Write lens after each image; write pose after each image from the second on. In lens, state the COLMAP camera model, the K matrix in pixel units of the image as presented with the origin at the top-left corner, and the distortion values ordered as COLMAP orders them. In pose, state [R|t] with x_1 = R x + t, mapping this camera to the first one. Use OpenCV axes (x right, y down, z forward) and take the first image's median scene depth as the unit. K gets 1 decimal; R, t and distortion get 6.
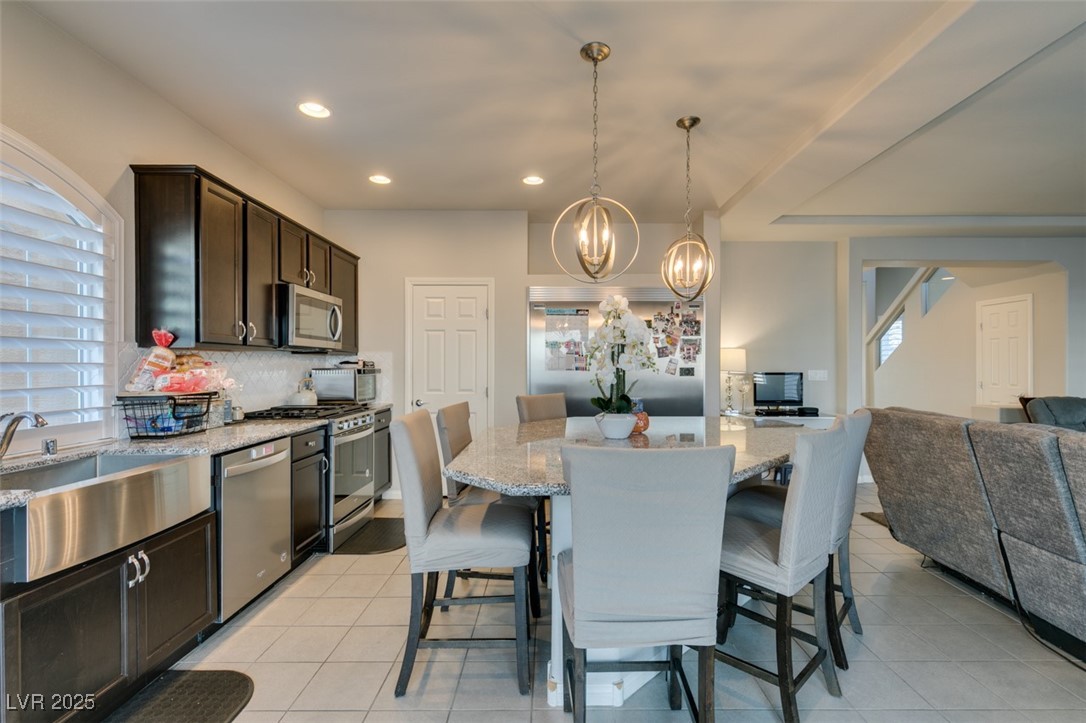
lens RADIAL K [[486.1, 0, 552.6], [0, 486.1, 368.7], [0, 0, 1]] dist [0.005080, -0.001841]
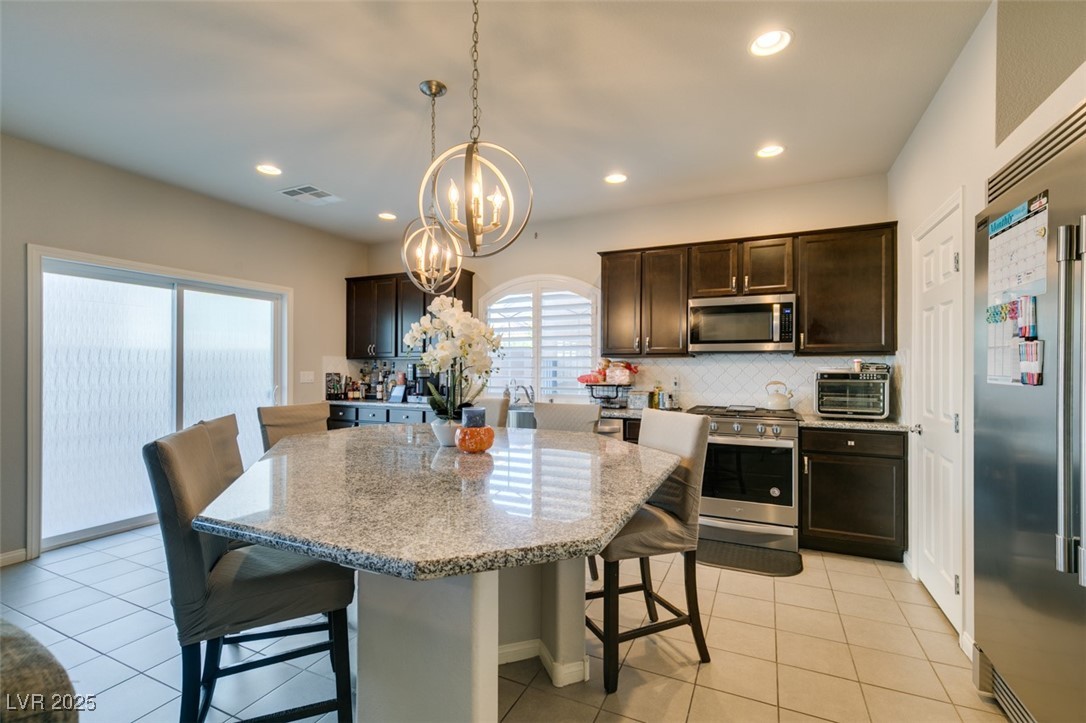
lens RADIAL K [[486.1, 0, 540.6], [0, 486.1, 364.5], [0, 0, 1]] dist [0.005080, -0.001841]
pose [[-0.423826, -0.008831, -0.905701, 0.492176], [-0.010076, 0.999937, -0.005035, -0.004821], [0.905688, 0.006992, -0.423888, 0.840838]]
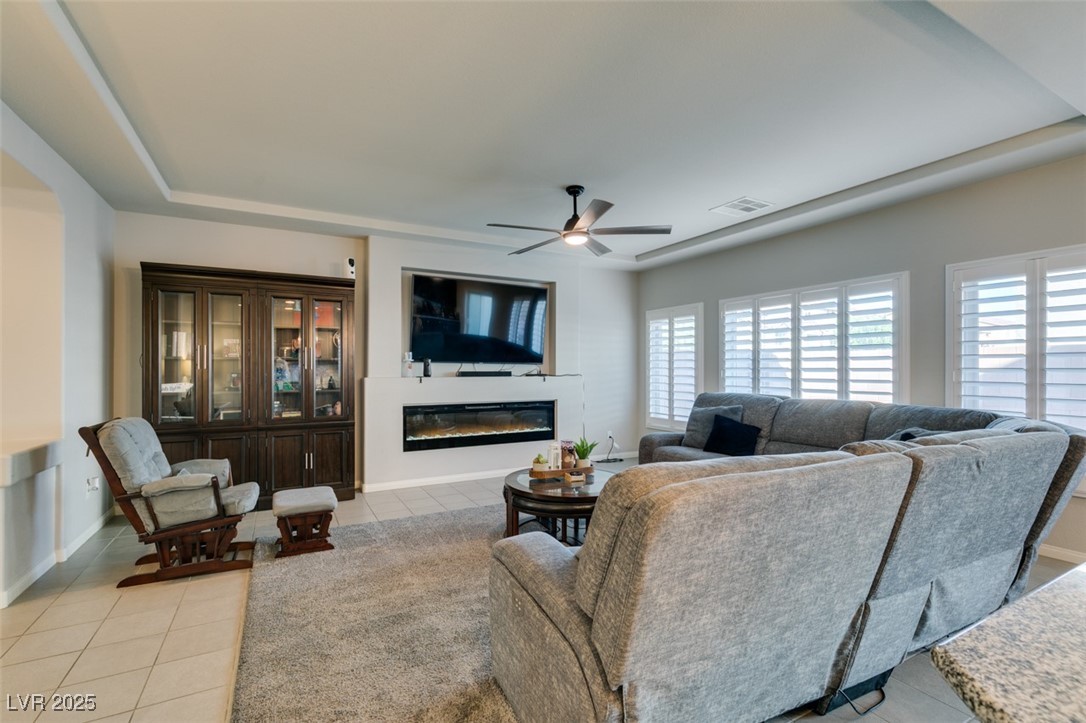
lens RADIAL K [[486.1, 0, 541.8], [0, 486.1, 366.0], [0, 0, 1]] dist [0.005080, -0.001841]
pose [[-0.479015, 0.005872, 0.877787, 0.262518], [0.006888, 0.999972, -0.002931, -0.004787], [-0.877780, 0.004642, -0.479042, 0.878311]]
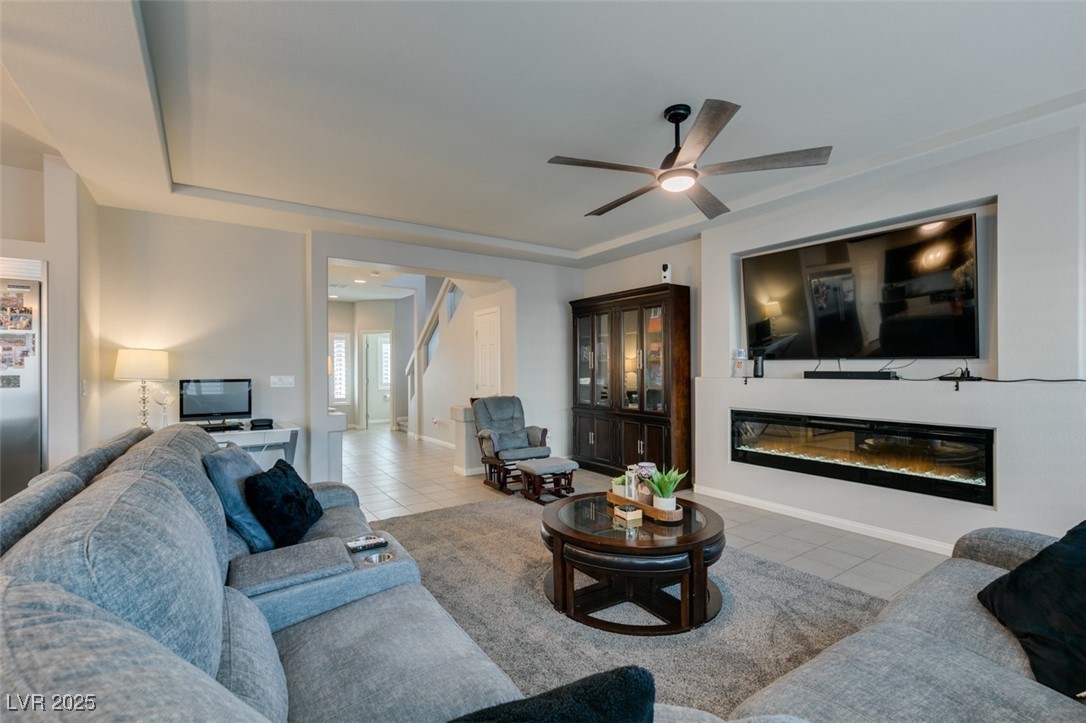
lens RADIAL K [[486.1, 0, 540.8], [0, 486.1, 368.6], [0, 0, 1]] dist [0.005080, -0.001841]
pose [[0.823205, -0.005637, 0.567717, 0.507580], [0.009859, 0.999942, -0.004367, -0.001824], [-0.567659, 0.009191, 0.823212, 0.009554]]
